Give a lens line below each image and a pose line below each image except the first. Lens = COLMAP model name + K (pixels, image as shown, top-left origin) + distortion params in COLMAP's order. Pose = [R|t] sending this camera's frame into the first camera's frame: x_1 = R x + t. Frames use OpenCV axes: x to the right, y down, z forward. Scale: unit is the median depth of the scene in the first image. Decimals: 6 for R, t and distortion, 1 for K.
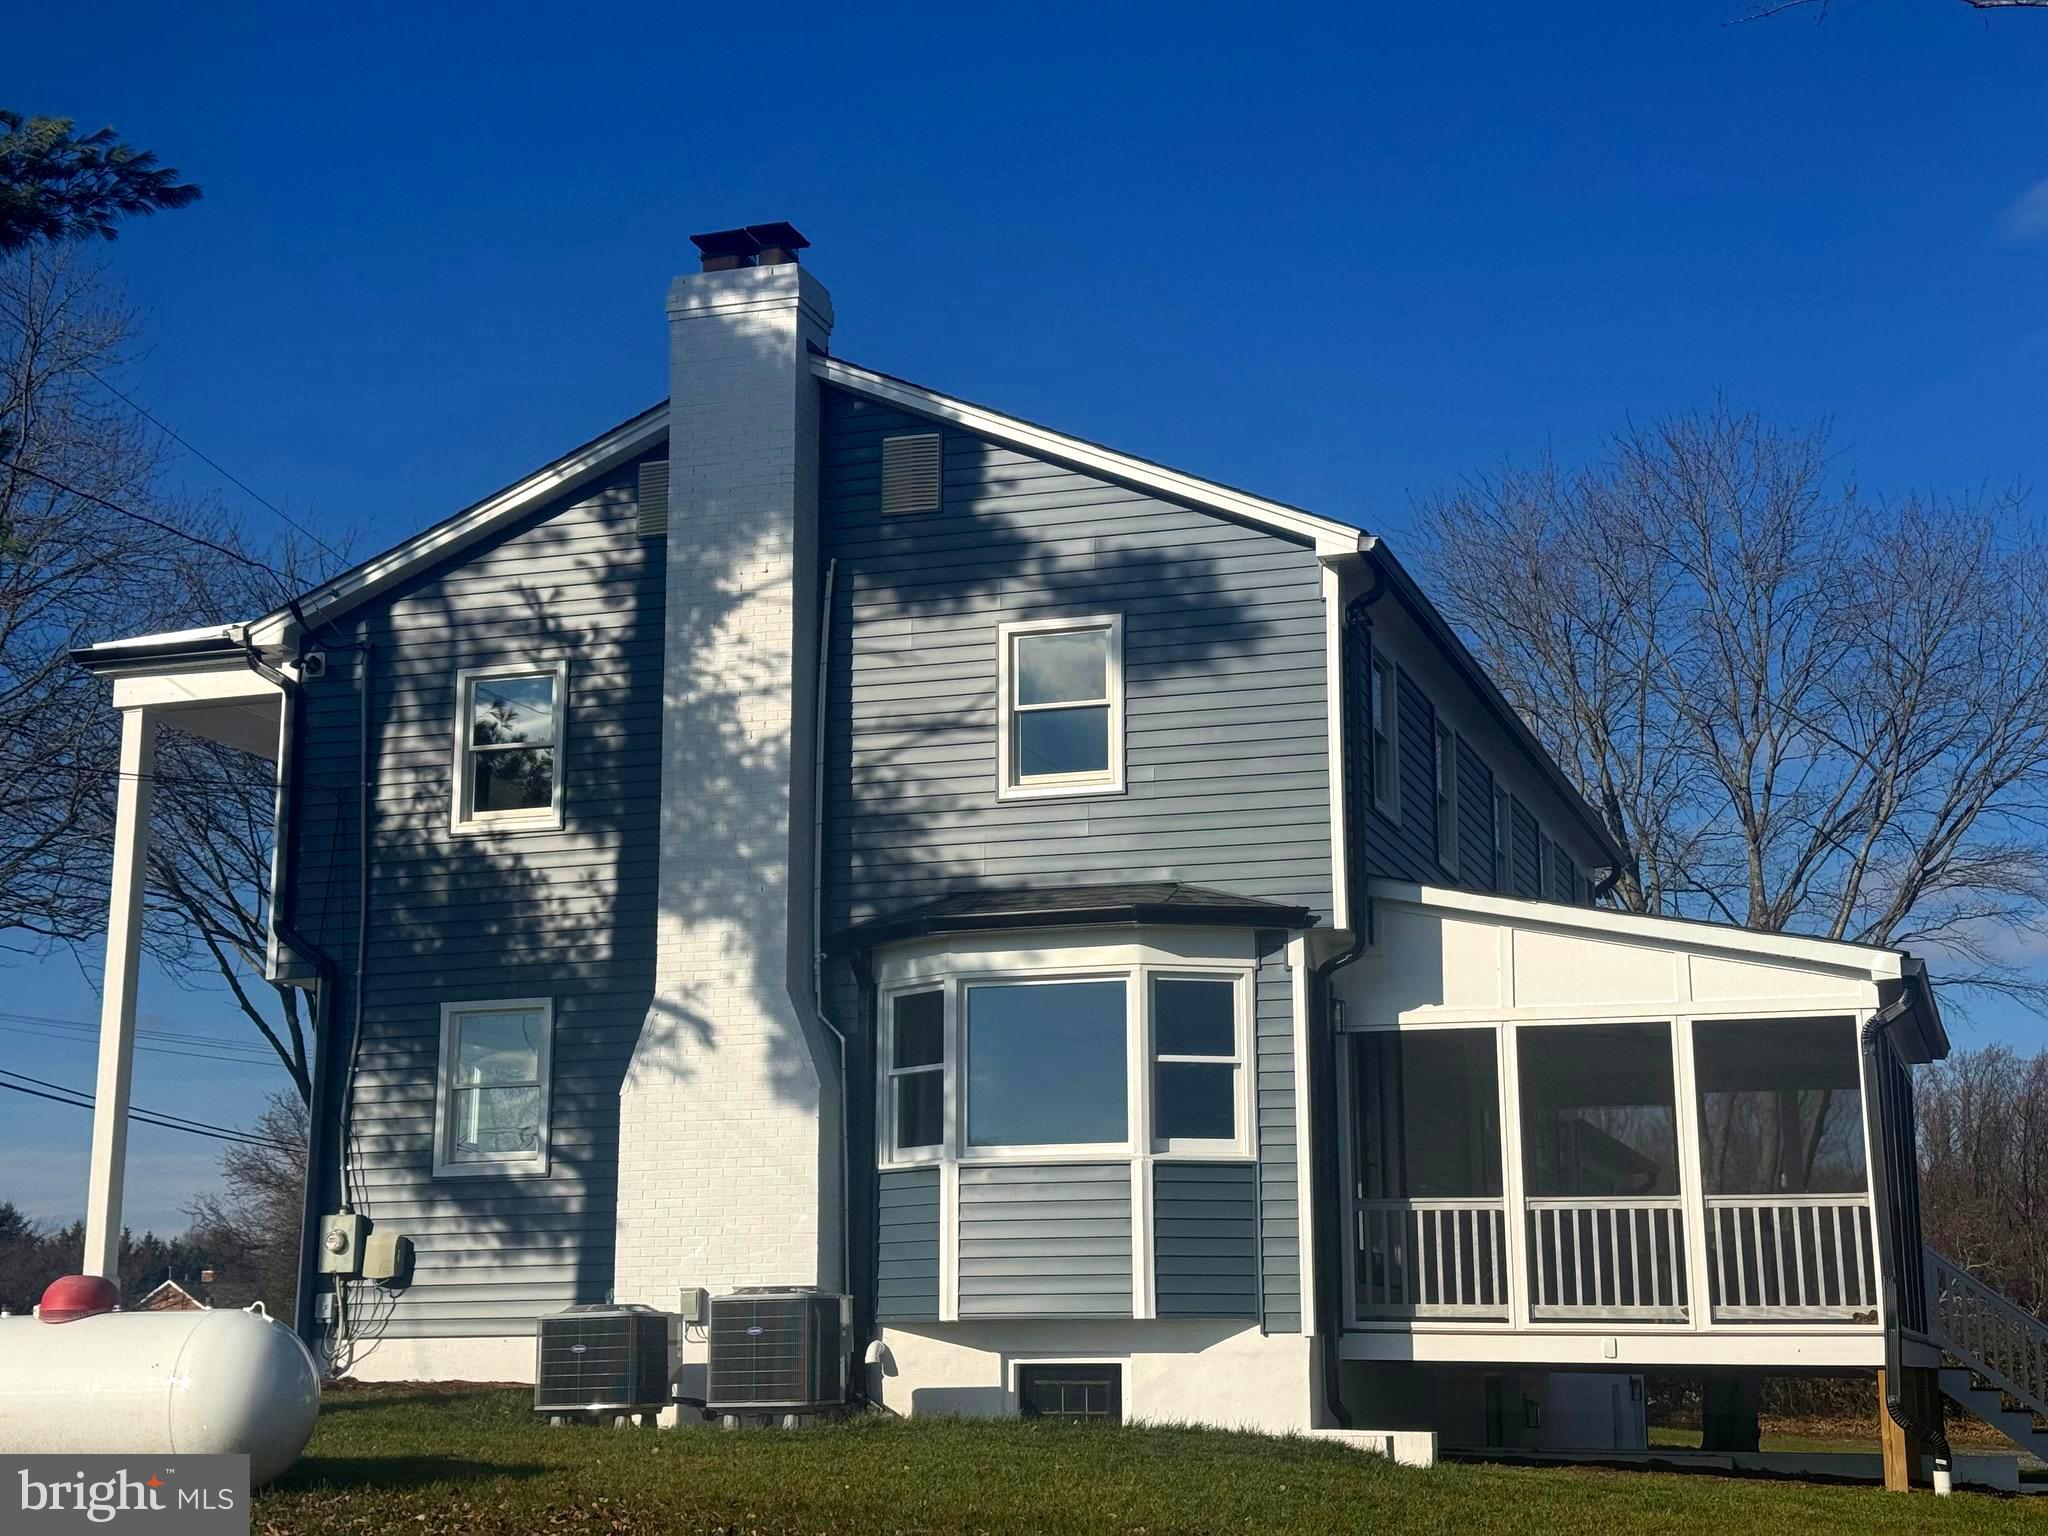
lens RADIAL K [[2789.7, 0, 1017.2], [0, 2789.7, 759.5], [0, 0, 1]] dist [0.101332, 0.000000]
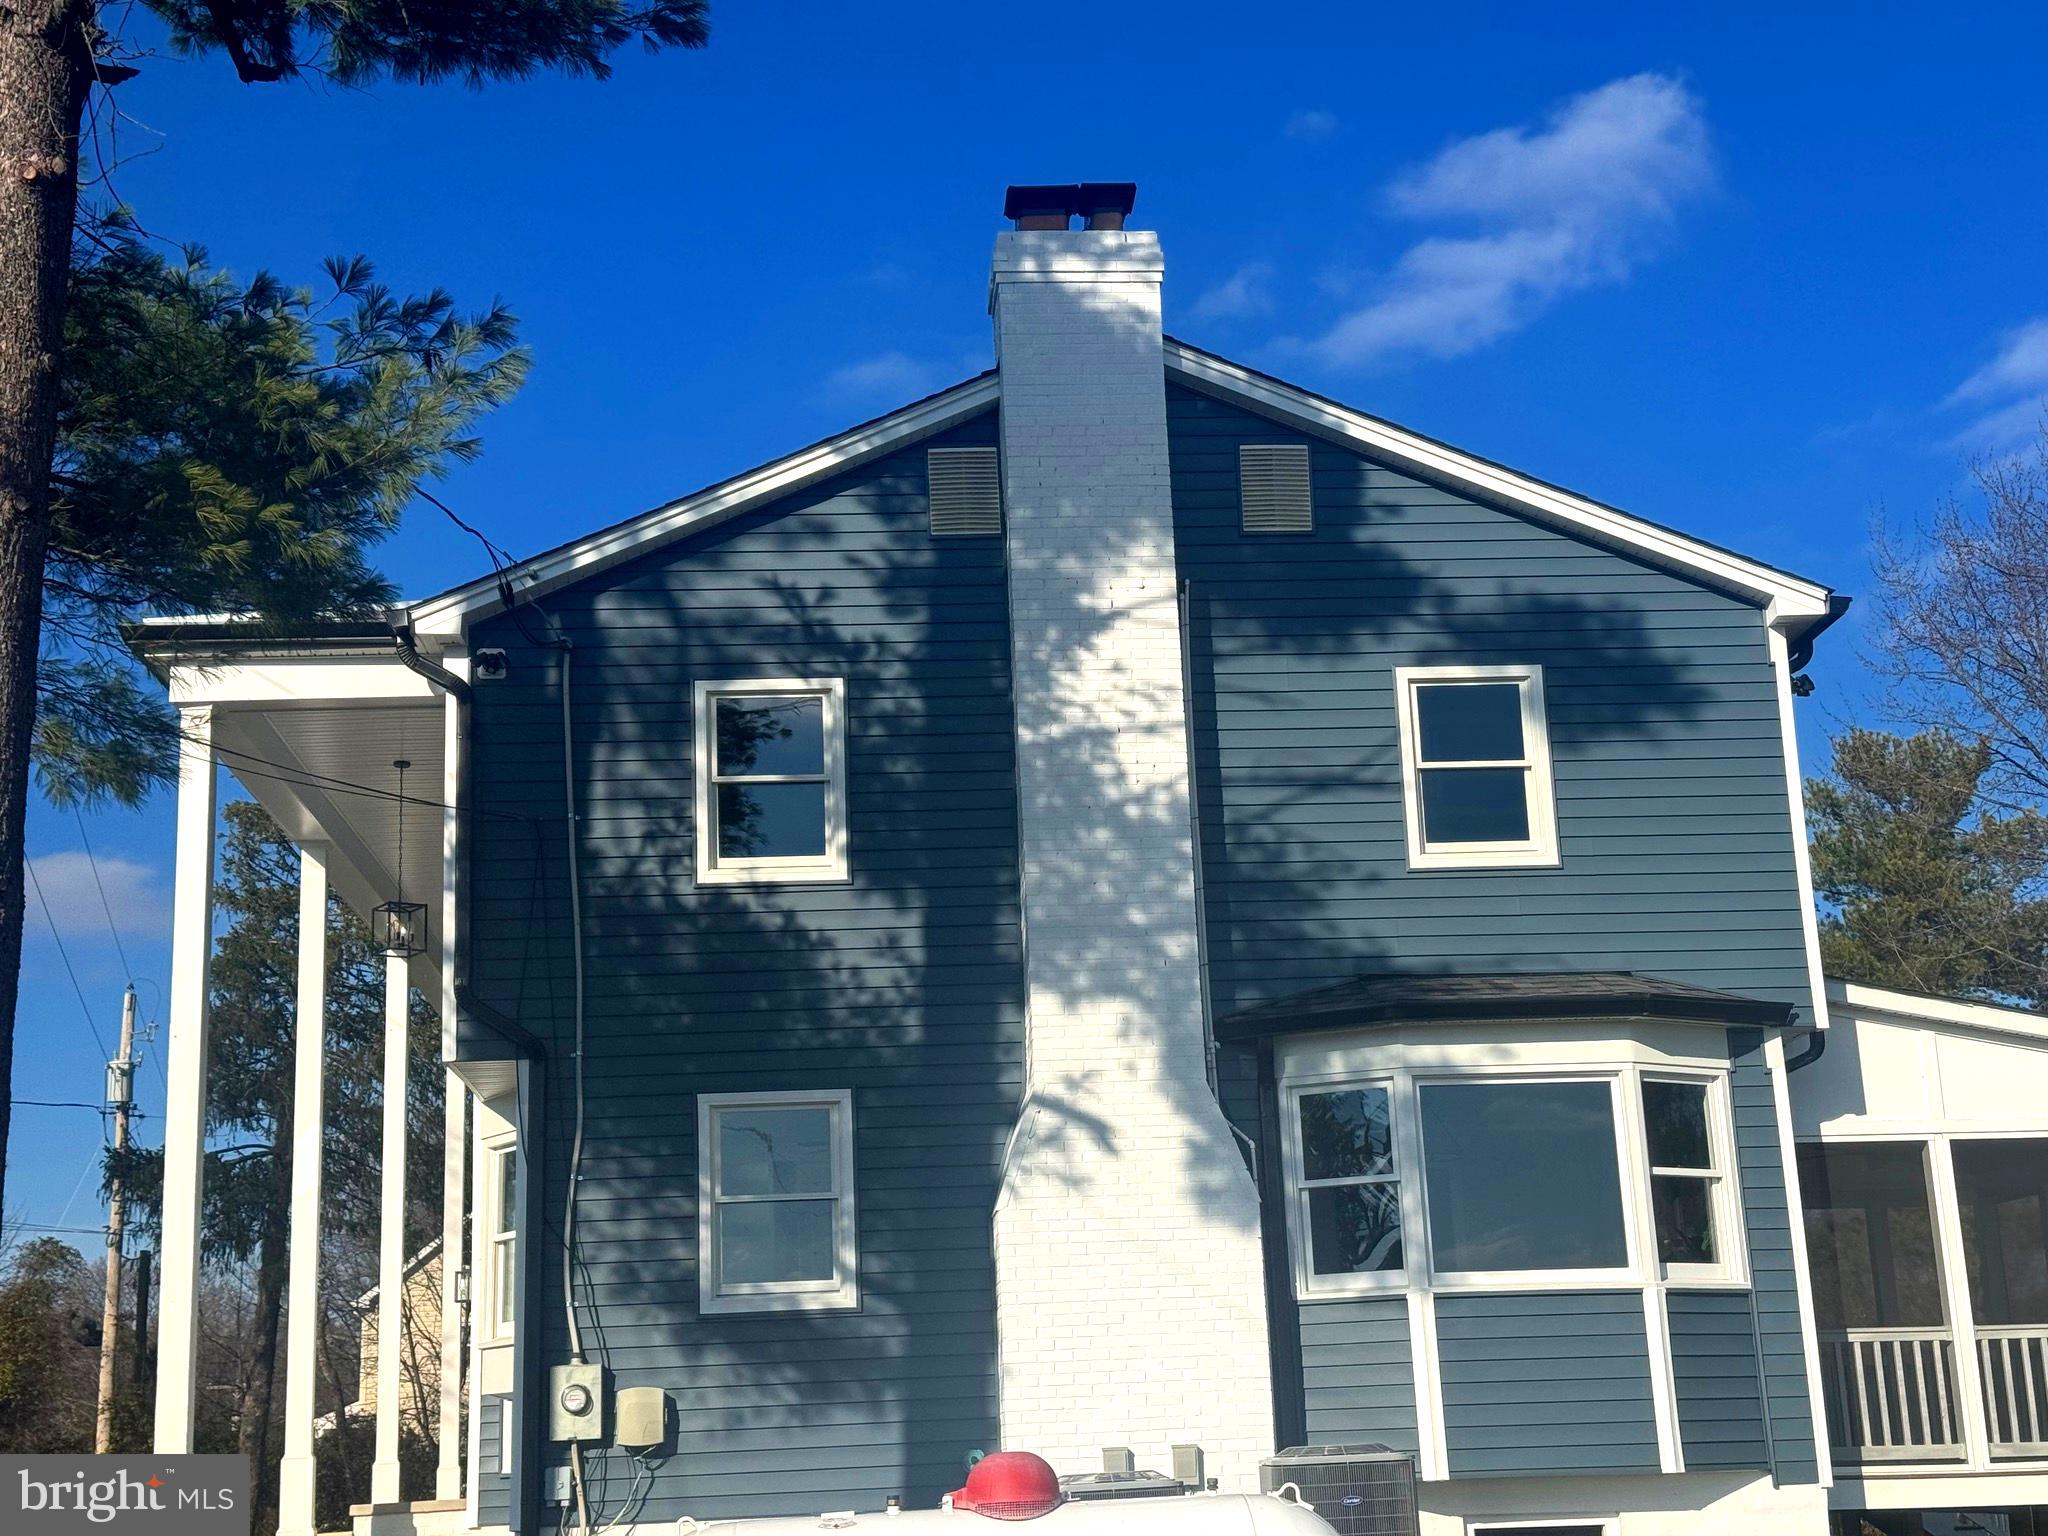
lens RADIAL K [[2789.7, 0, 1025.1], [0, 2789.7, 774.8], [0, 0, 1]] dist [0.101332, 0.000000]
pose [[0.930134, 0.056393, 0.362865, -0.426068], [-0.042892, 0.998058, -0.045161, 0.028850], [-0.364707, 0.026442, 0.930747, 0.228576]]
